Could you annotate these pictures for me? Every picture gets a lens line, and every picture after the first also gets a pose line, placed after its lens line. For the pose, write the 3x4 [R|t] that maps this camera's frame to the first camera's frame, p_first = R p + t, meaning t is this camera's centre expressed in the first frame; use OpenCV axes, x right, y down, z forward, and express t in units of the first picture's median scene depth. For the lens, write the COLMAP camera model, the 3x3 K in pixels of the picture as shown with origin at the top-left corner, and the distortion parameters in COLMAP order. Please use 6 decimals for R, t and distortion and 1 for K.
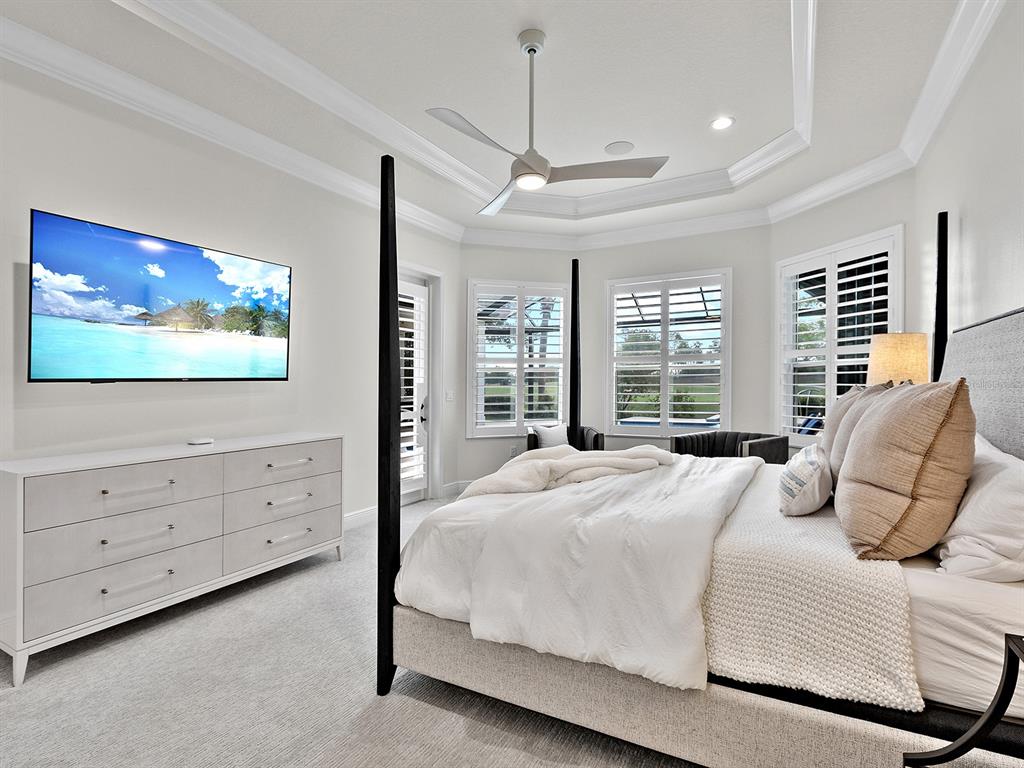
lens RADIAL K [[512.0, 0, 518.4], [0, 512.0, 378.7], [0, 0, 1]] dist [0.007290, -0.000302]
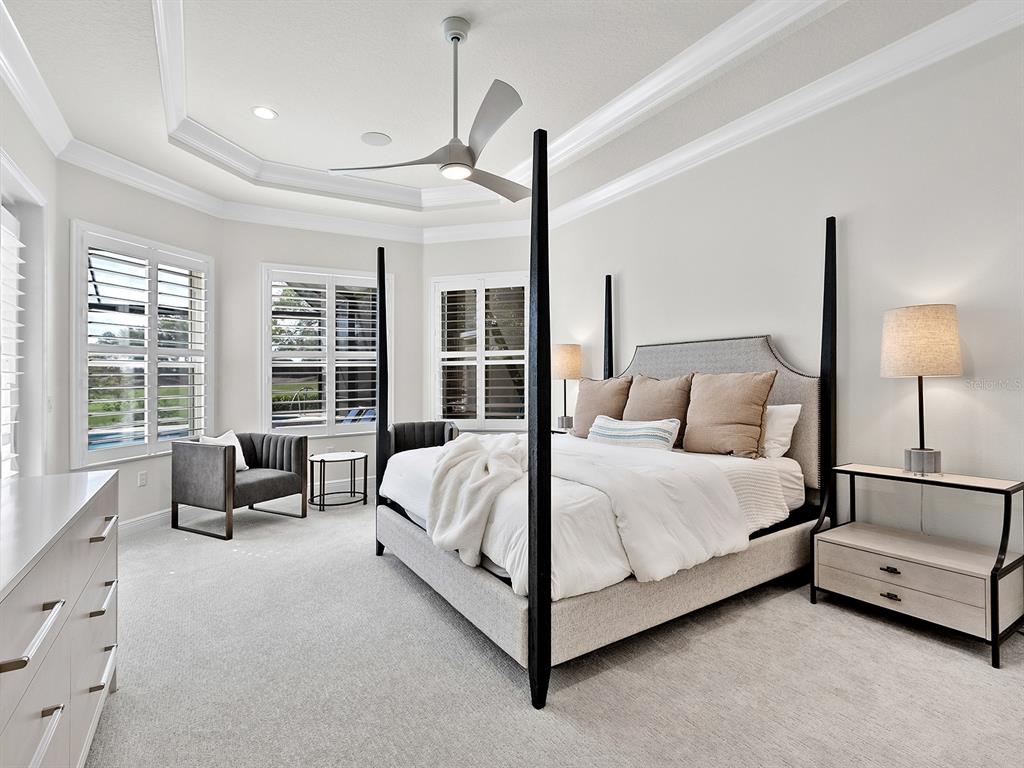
lens RADIAL K [[512.0, 0, 517.2], [0, 512.0, 383.5], [0, 0, 1]] dist [0.007290, -0.000302]
pose [[0.495928, -0.013269, 0.868262, -0.458117], [0.006926, 0.999912, 0.011325, 0.007769], [-0.868336, 0.000397, 0.495976, 0.242413]]
